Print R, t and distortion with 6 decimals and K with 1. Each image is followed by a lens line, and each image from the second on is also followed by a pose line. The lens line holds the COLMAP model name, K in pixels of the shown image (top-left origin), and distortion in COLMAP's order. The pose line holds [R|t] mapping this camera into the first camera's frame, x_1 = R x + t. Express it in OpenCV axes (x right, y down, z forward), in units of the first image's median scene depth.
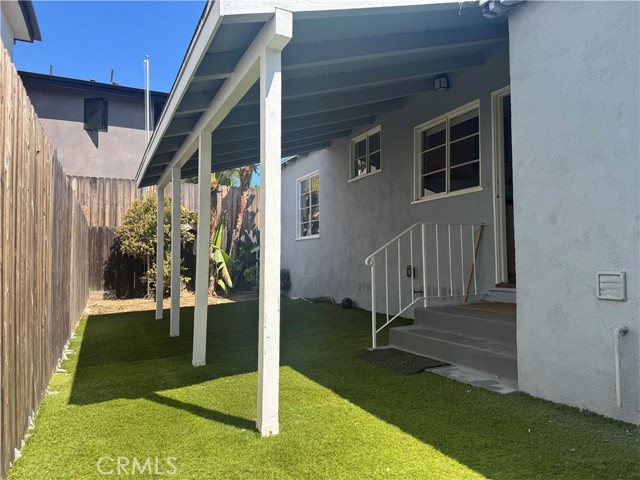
lens RADIAL K [[437.9, 0, 349.6], [0, 437.9, 241.1], [0, 0, 1]] dist [0.002687, -0.064017]
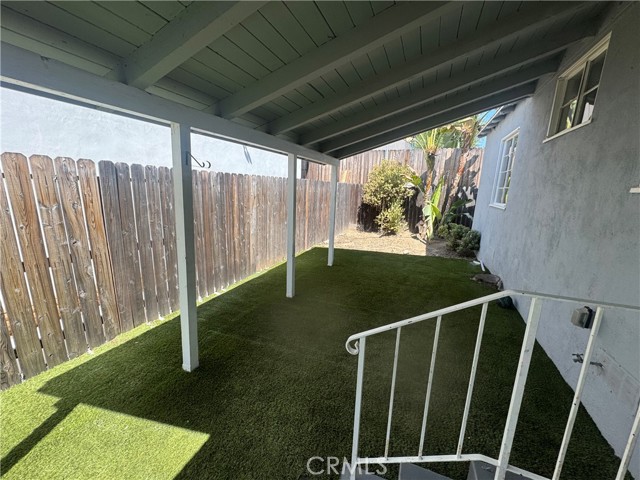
lens RADIAL K [[257.6, 0, 320.0], [0, 257.6, 240.0], [0, 0, 1]] dist [0.000576, -0.000017]
pose [[0.620704, 0.191253, -0.760361, 0.131502], [-0.011372, 0.971887, 0.235174, -0.082076], [0.783963, -0.137327, 0.605429, 0.479815]]
